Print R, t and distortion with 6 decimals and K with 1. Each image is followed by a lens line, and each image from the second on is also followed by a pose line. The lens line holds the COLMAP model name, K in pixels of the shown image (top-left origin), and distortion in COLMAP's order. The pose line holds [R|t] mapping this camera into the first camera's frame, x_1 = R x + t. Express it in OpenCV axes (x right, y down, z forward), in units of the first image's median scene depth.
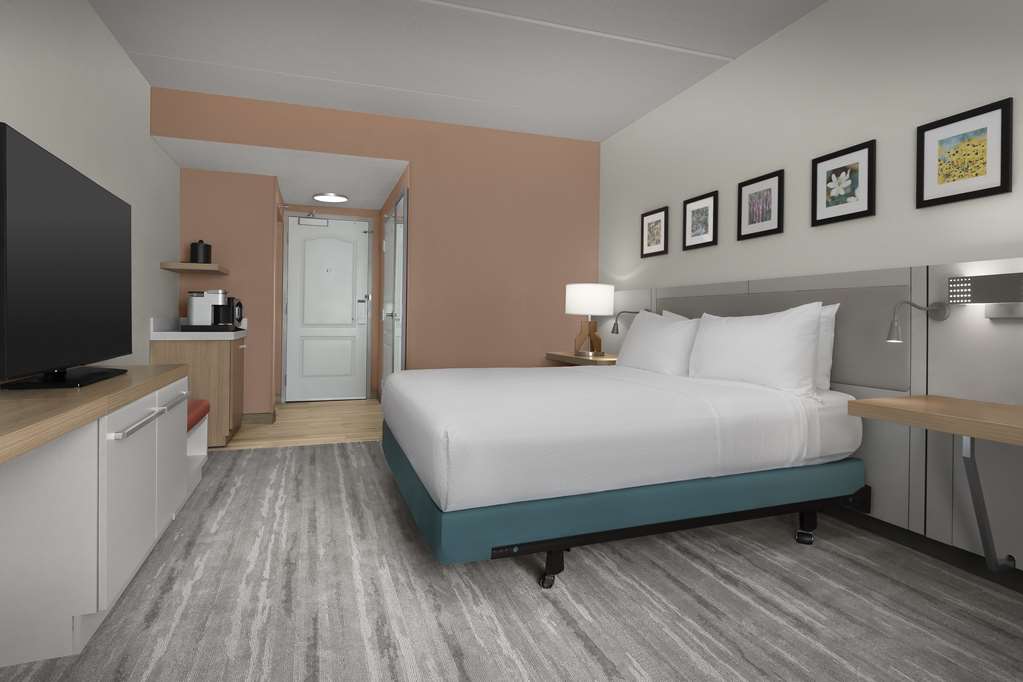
lens RADIAL K [[559.5, 0, 510.5], [0, 559.5, 341.4], [0, 0, 1]] dist [-0.001036, -0.000591]
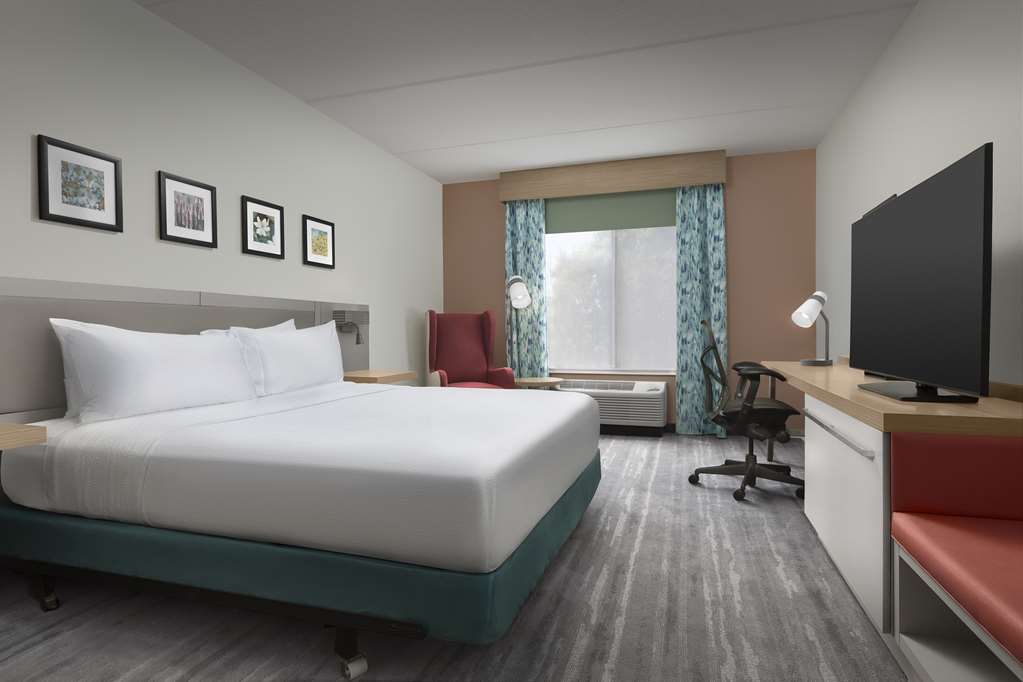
lens RADIAL K [[559.5, 0, 507.4], [0, 559.5, 332.7], [0, 0, 1]] dist [-0.001036, -0.000591]
pose [[-0.799589, 0.008213, 0.600491, -0.606435], [0.037686, 0.998622, 0.036522, -0.064612], [-0.599364, 0.051833, -0.798797, 1.659667]]
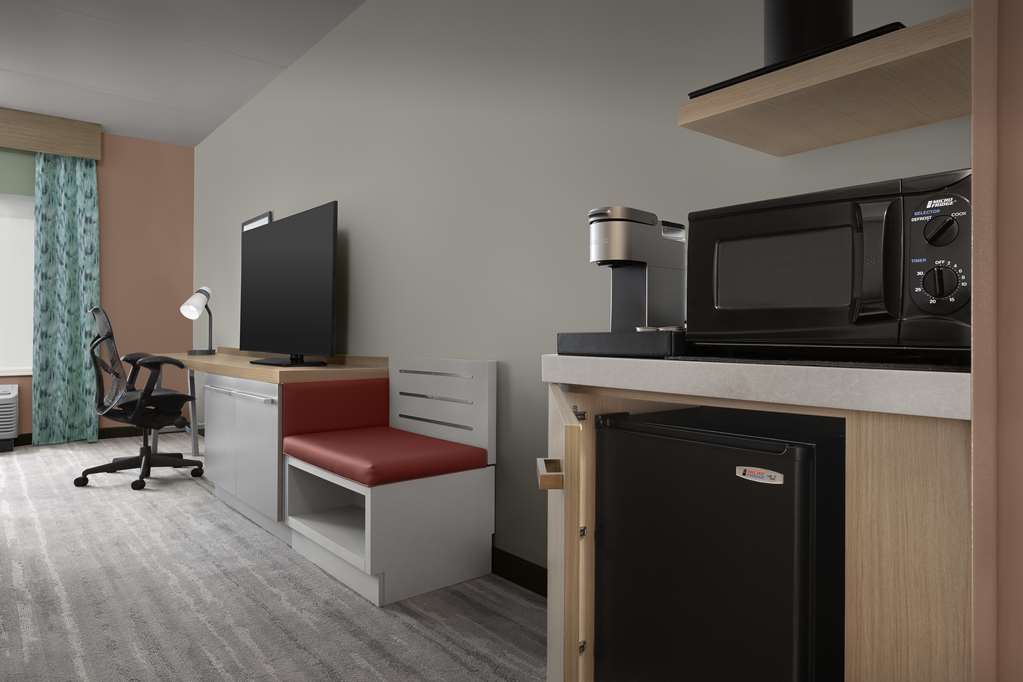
lens RADIAL K [[673.8, 0, 509.9], [0, 673.8, 337.1], [0, 0, 1]] dist [-0.000218, 0.003663]
pose [[-0.941508, 0.002898, -0.336978, -0.566109], [-0.014539, 0.998683, 0.049211, -0.055230], [0.336677, 0.051232, -0.940226, 1.961787]]
